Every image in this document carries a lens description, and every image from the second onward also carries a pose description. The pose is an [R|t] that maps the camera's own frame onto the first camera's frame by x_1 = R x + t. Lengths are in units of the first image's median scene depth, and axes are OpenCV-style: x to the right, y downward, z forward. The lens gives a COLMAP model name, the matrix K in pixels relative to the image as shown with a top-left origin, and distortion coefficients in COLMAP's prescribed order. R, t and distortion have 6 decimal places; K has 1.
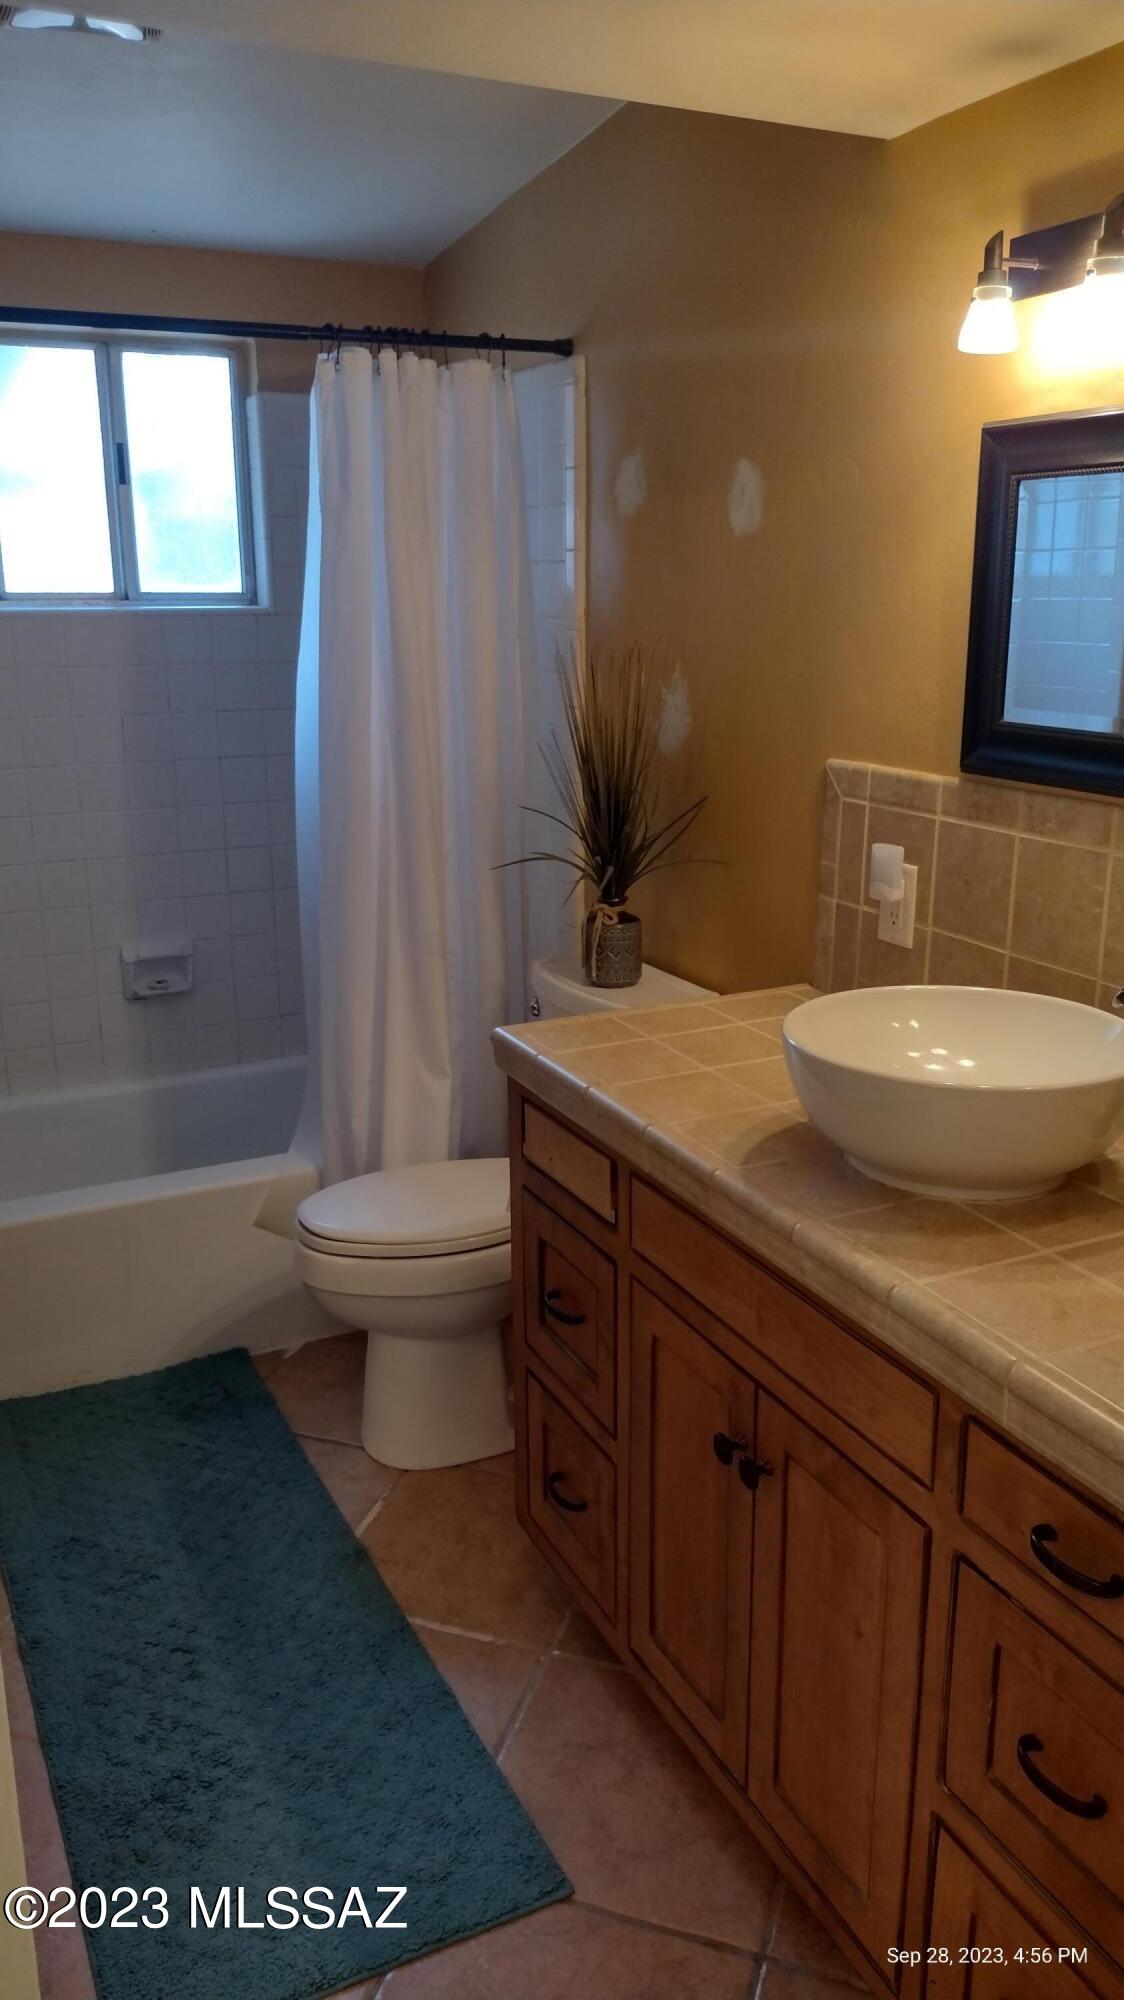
lens RADIAL K [[1531.3, 0, 562.0], [0, 1531.3, 967.1], [0, 0, 1]] dist [0.086143, -0.182257]
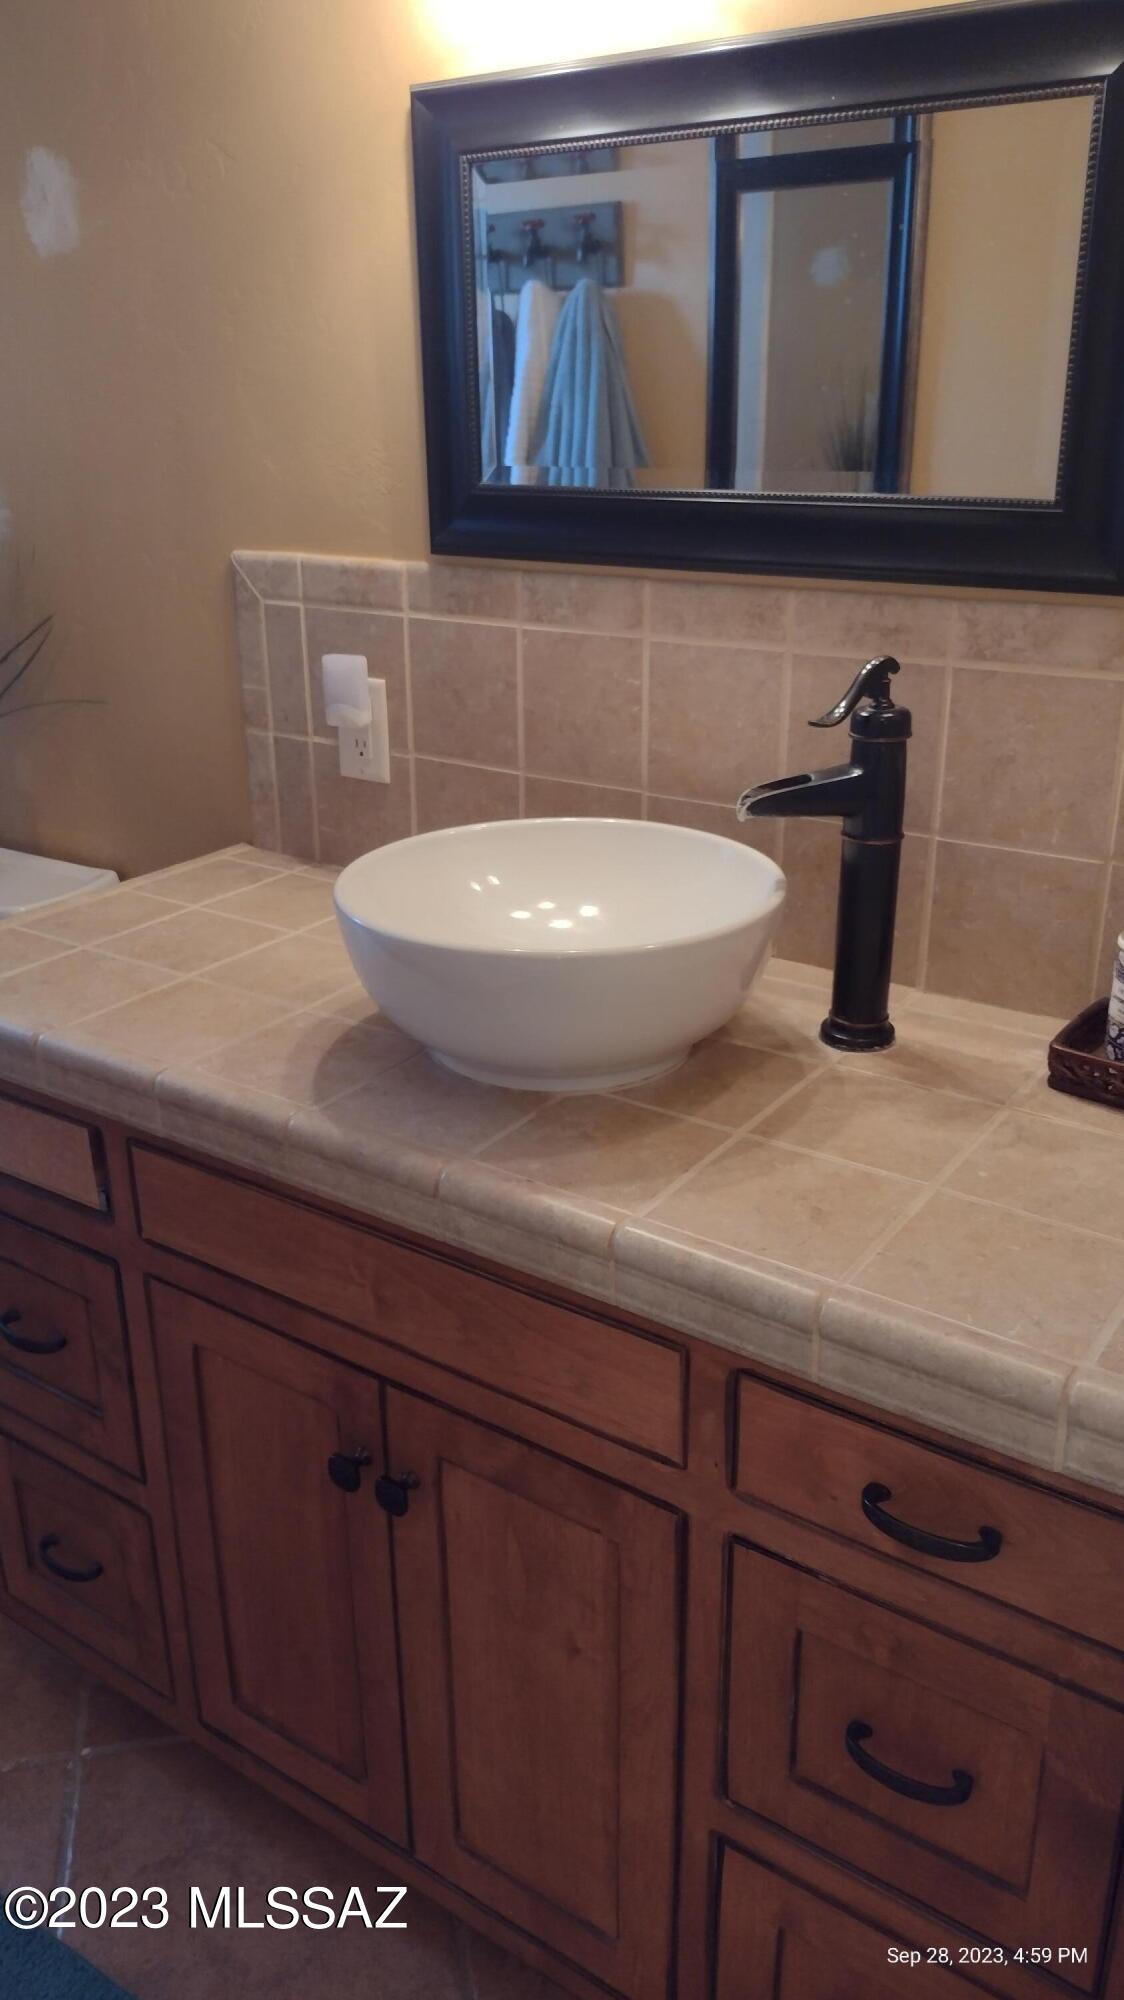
lens RADIAL K [[1531.3, 0, 562.0], [0, 1531.3, 967.1], [0, 0, 1]] dist [0.086143, -0.182257]
pose [[0.867645, -0.177905, 0.464265, -0.100054], [0.127447, 0.982172, 0.138186, -0.019303], [-0.480572, -0.060727, 0.874850, 0.277727]]
